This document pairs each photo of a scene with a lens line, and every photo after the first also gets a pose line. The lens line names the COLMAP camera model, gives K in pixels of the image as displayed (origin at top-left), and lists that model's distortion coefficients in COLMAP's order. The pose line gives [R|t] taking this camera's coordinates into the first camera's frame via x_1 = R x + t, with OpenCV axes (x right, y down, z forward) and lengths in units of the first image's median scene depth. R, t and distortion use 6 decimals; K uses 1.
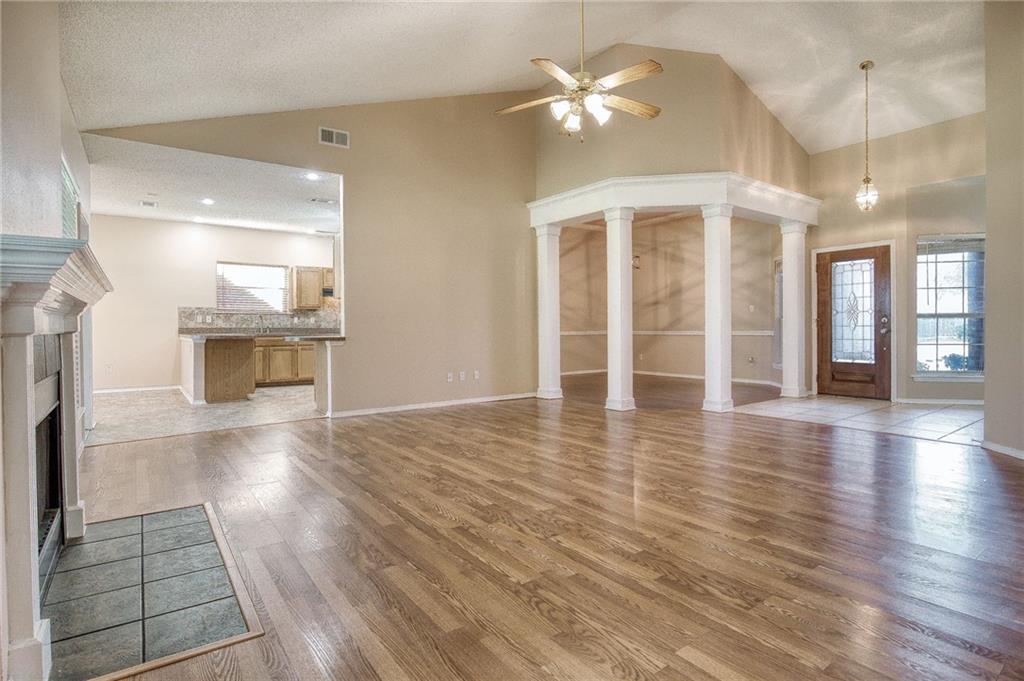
lens RADIAL K [[520.6, 0, 520.0], [0, 520.6, 338.8], [0, 0, 1]] dist [-0.005844, 0.002167]
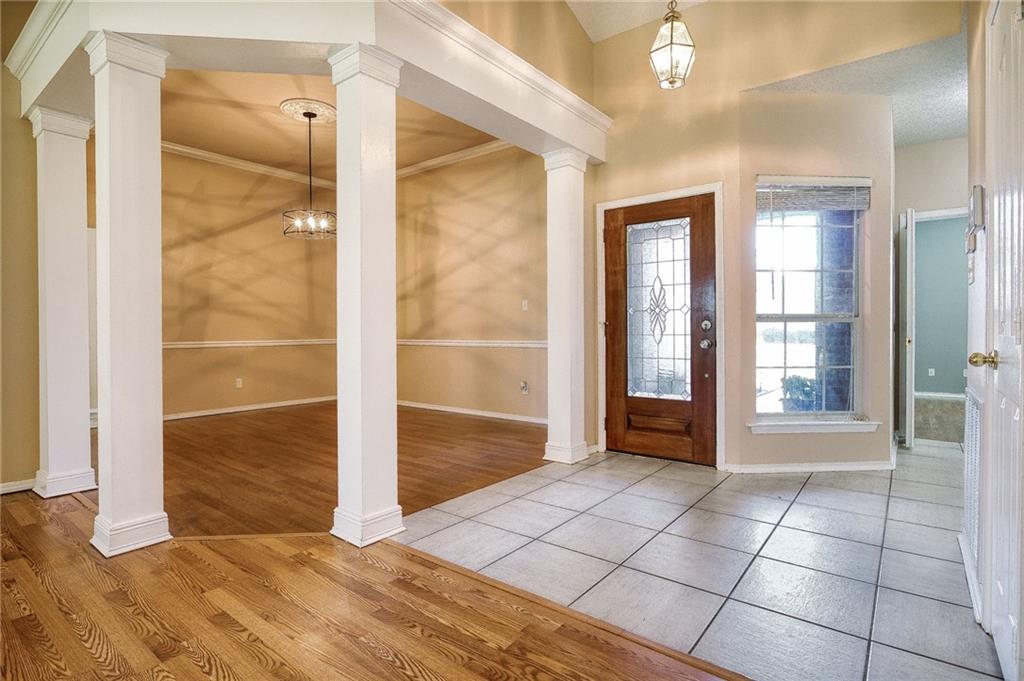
lens RADIAL K [[520.6, 0, 509.2], [0, 520.6, 338.8], [0, 0, 1]] dist [-0.005844, 0.002167]
pose [[0.968148, 0.000607, 0.250376, 0.338979], [0.000817, 0.999984, -0.005586, -0.017126], [-0.250376, 0.005612, 0.968133, 0.486136]]
